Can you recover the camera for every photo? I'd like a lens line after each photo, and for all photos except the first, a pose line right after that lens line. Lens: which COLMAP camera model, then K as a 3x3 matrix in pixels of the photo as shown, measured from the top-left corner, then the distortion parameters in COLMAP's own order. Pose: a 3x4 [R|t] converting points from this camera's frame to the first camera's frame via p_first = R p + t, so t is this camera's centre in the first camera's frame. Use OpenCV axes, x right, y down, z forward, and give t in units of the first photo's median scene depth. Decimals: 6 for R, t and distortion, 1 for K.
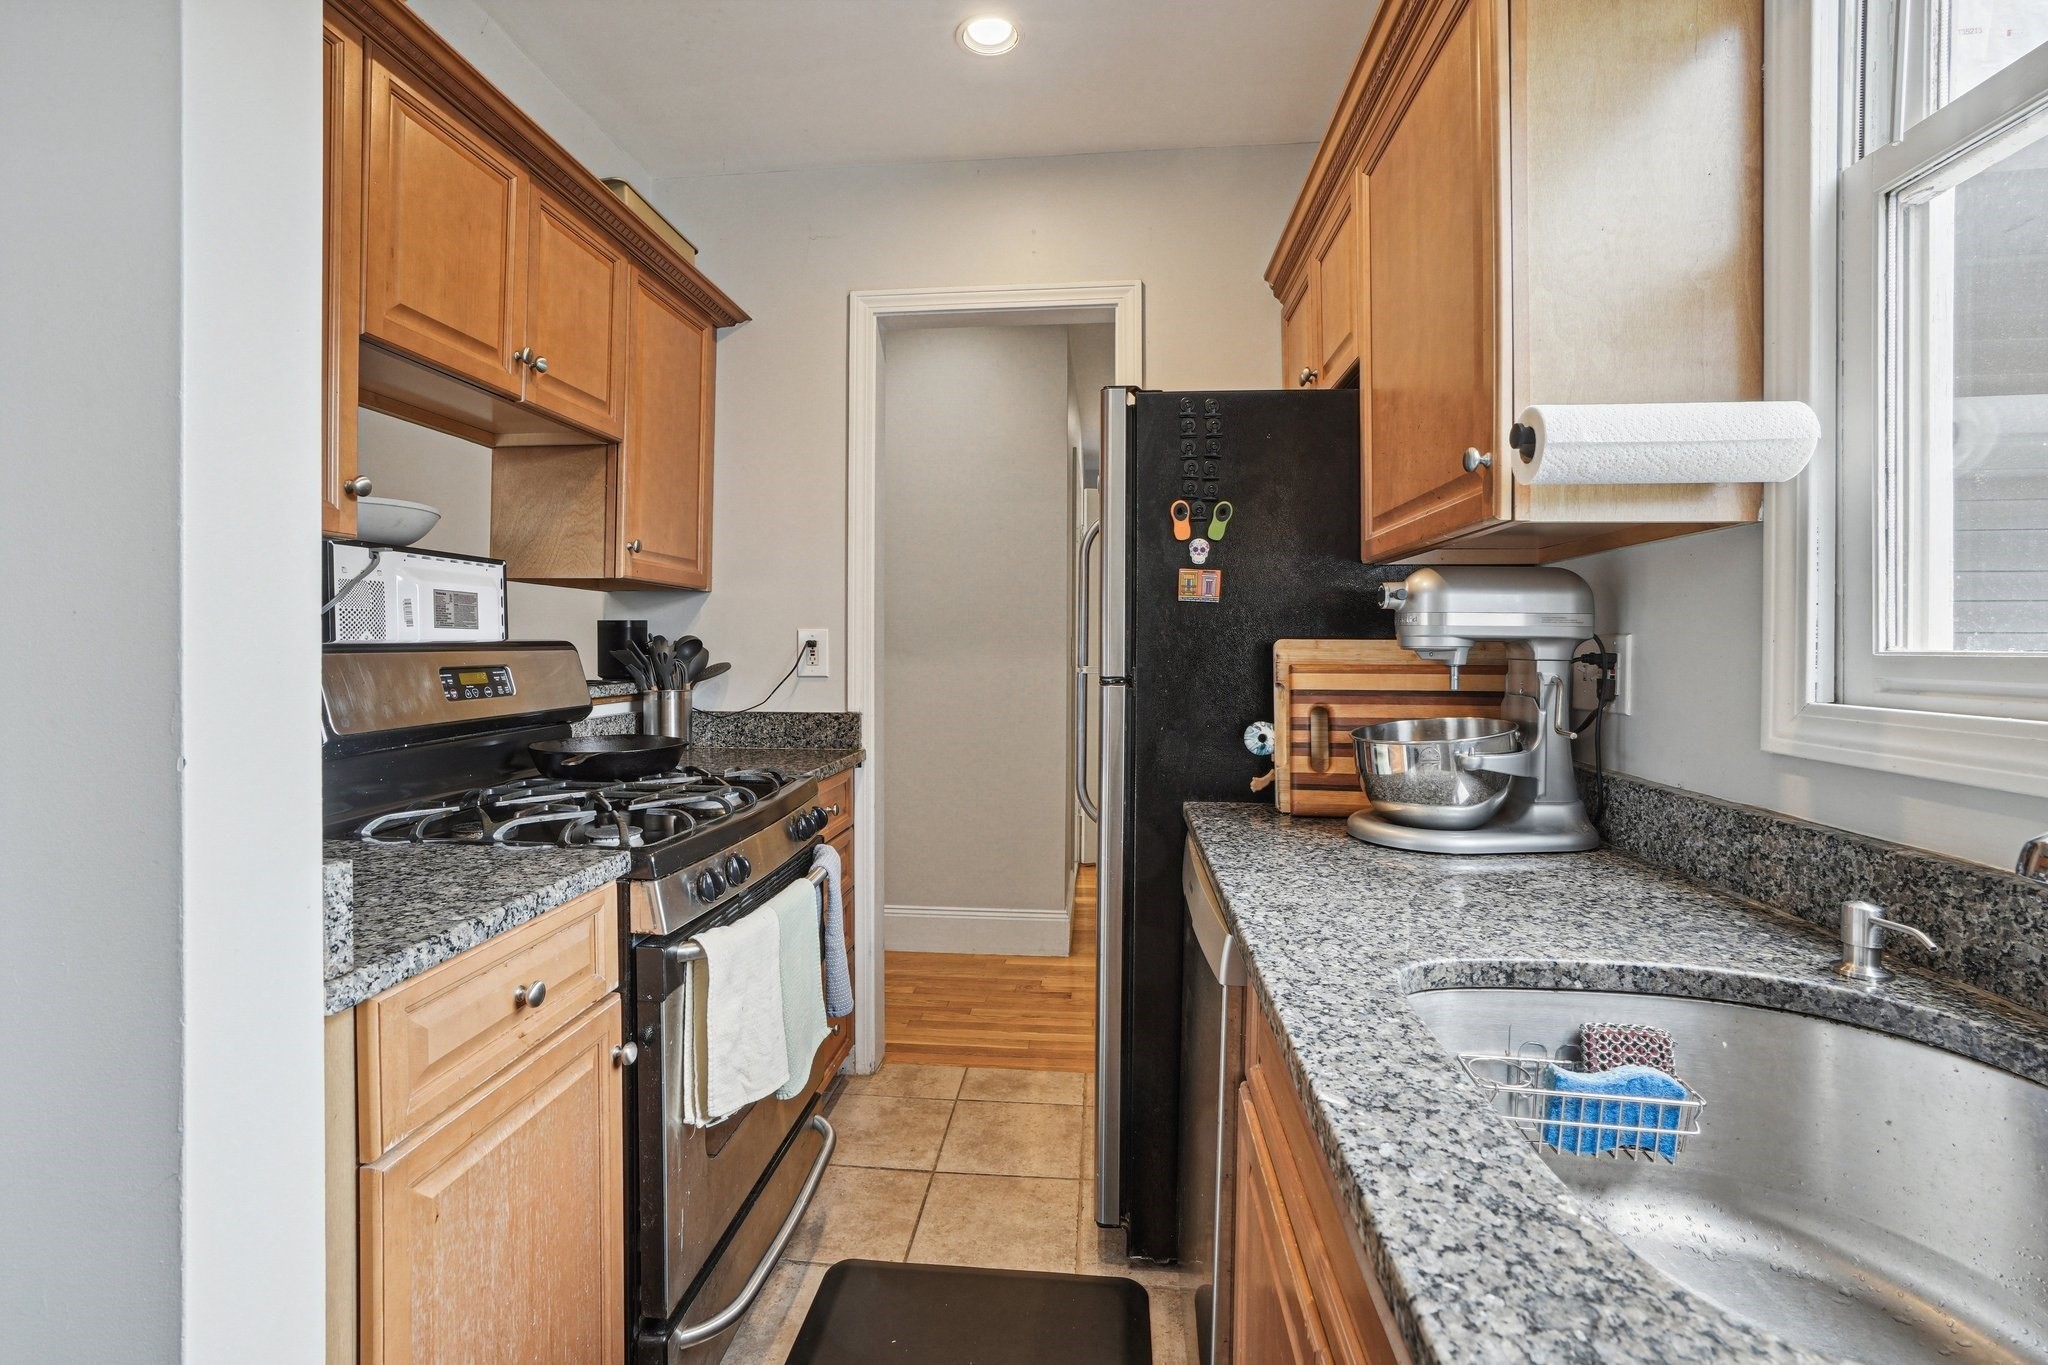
lens RADIAL K [[959.4, 0, 1020.7], [0, 959.4, 652.1], [0, 0, 1]] dist [-0.072260, 0.031485]
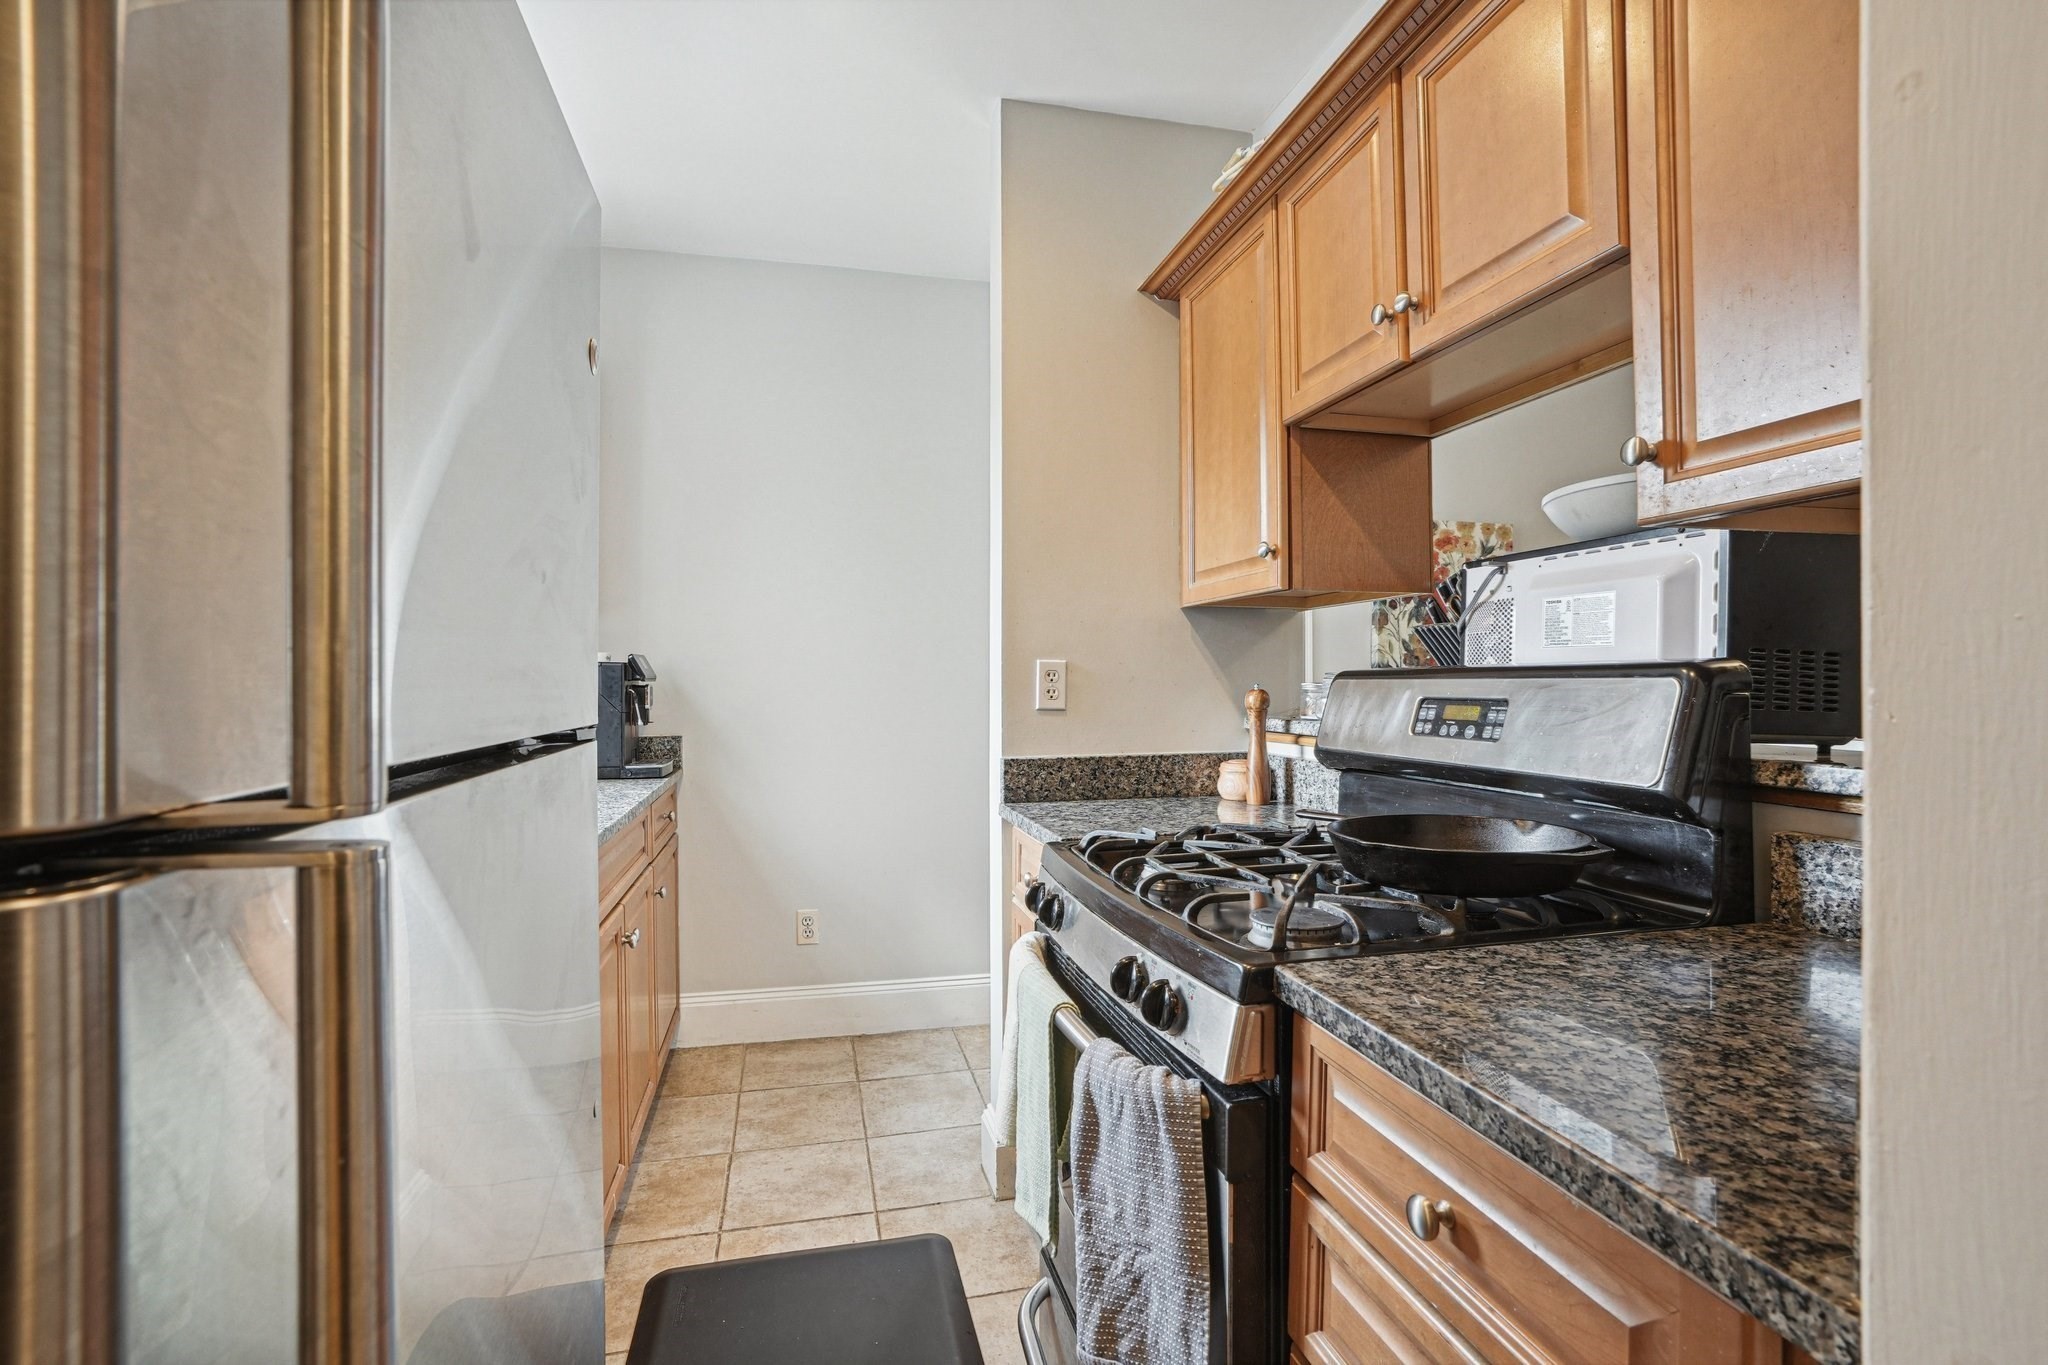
lens RADIAL K [[937.9, 0, 1024.0], [0, 937.9, 682.5], [0, 0, 1]] dist [-0.026070, 0.000634]
pose [[-0.946802, 0.007447, -0.321731, 0.020392], [0.000674, 0.999776, 0.021158, -0.014462], [0.321817, 0.019815, -0.946595, 1.616796]]
